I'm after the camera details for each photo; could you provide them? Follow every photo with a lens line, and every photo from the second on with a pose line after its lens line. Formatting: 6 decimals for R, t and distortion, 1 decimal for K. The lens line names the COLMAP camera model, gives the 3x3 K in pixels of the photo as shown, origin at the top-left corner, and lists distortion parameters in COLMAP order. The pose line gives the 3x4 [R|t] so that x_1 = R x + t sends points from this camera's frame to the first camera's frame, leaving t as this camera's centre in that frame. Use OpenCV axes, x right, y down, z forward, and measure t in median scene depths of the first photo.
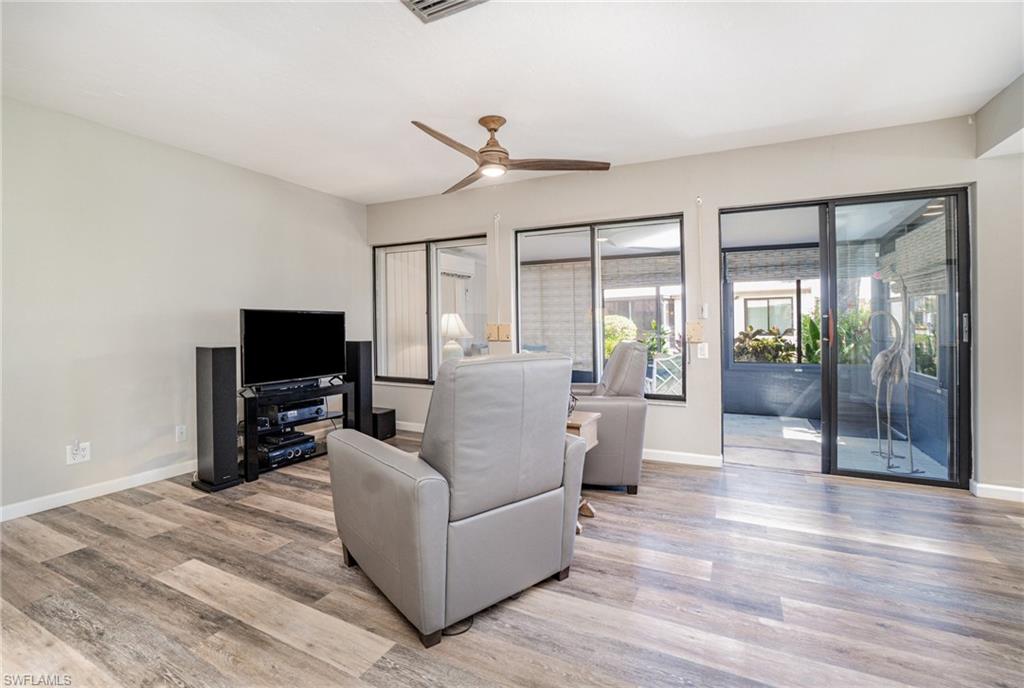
lens RADIAL K [[465.6, 0, 497.6], [0, 465.6, 331.1], [0, 0, 1]] dist [-0.054739, 0.018470]
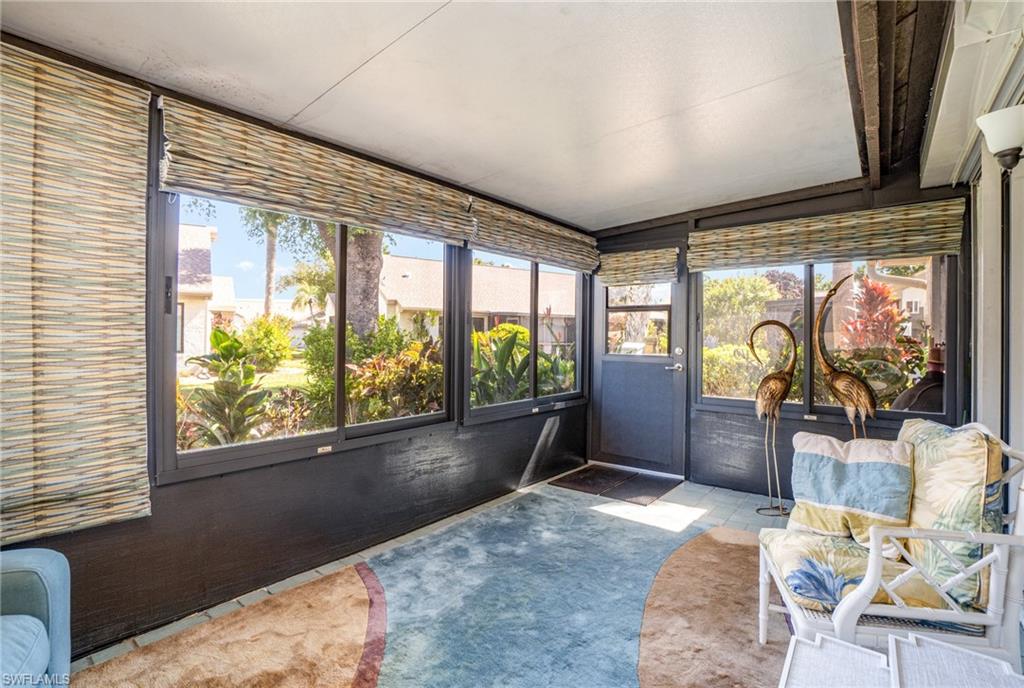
lens RADIAL K [[465.6, 0, 497.6], [0, 465.6, 331.1], [0, 0, 1]] dist [-0.054739, 0.018470]
pose [[0.213214, 0.022646, 0.976743, 0.006527], [0.005232, 0.999691, -0.024320, -0.011718], [-0.976992, 0.010295, 0.213030, 1.474448]]
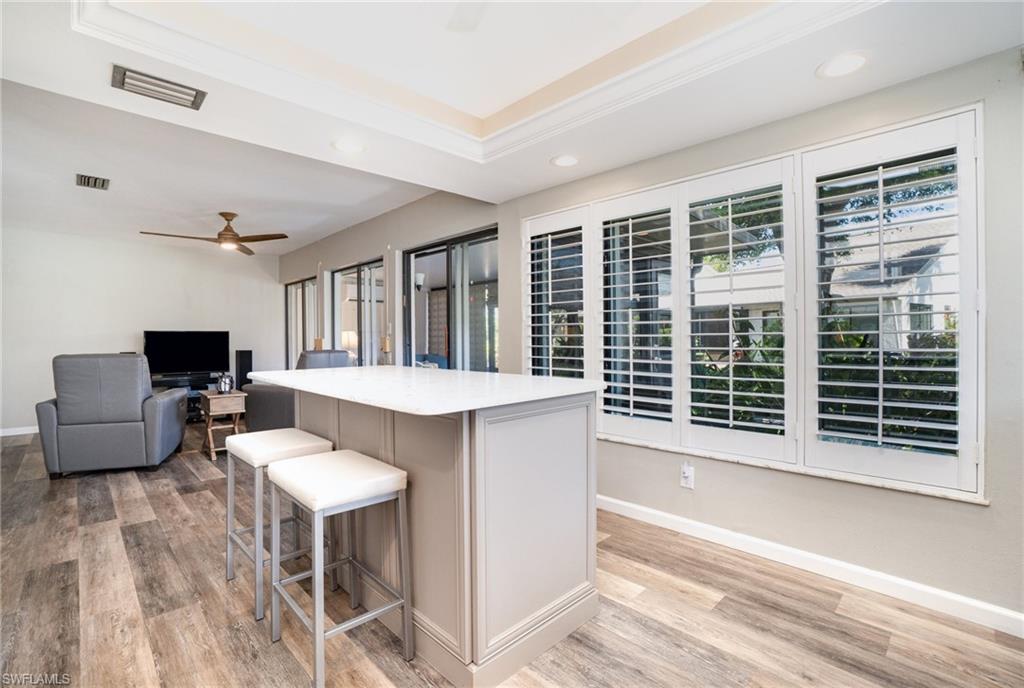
lens RADIAL K [[465.6, 0, 497.6], [0, 465.6, 331.1], [0, 0, 1]] dist [-0.054739, 0.018470]
pose [[0.942576, -0.008597, -0.333881, 1.208235], [-0.002508, 0.999458, -0.032814, 0.008083], [0.333983, 0.031767, 0.942044, -0.173280]]
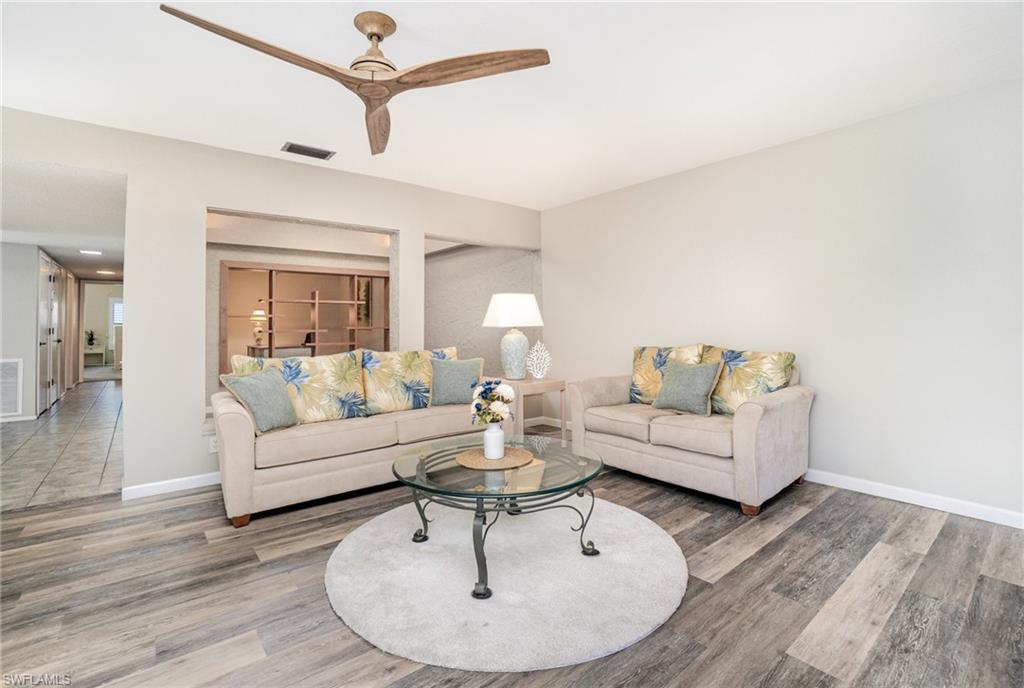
lens RADIAL K [[464.8, 0, 504.9], [0, 464.8, 320.3], [0, 0, 1]] dist [-0.058995, 0.017436]
pose [[-0.400039, -0.007705, -0.916466, 0.141004], [-0.008740, 0.999951, -0.004591, -0.001461], [0.916456, 0.006173, -0.400087, 0.276078]]
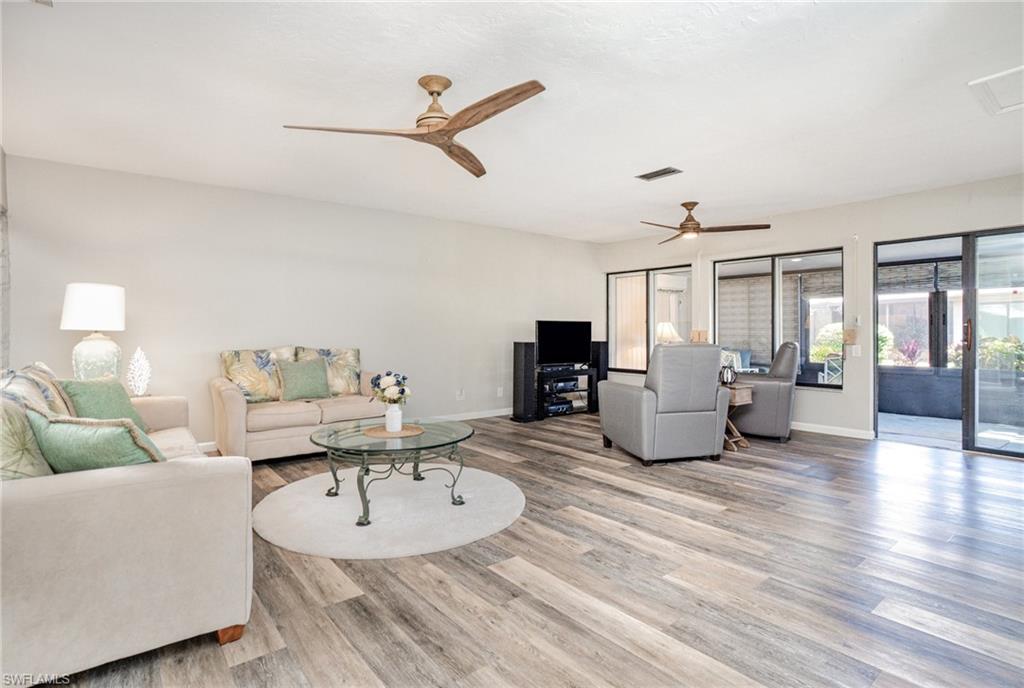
lens RADIAL K [[508.7, 0, 505.4], [0, 508.7, 343.5], [0, 0, 1]] dist [-0.037240, -0.000780]
pose [[0.913900, 0.015112, -0.405658, 0.105295], [-0.010844, 0.999859, 0.012818, 0.014582], [0.405795, -0.007316, 0.913935, -0.748583]]
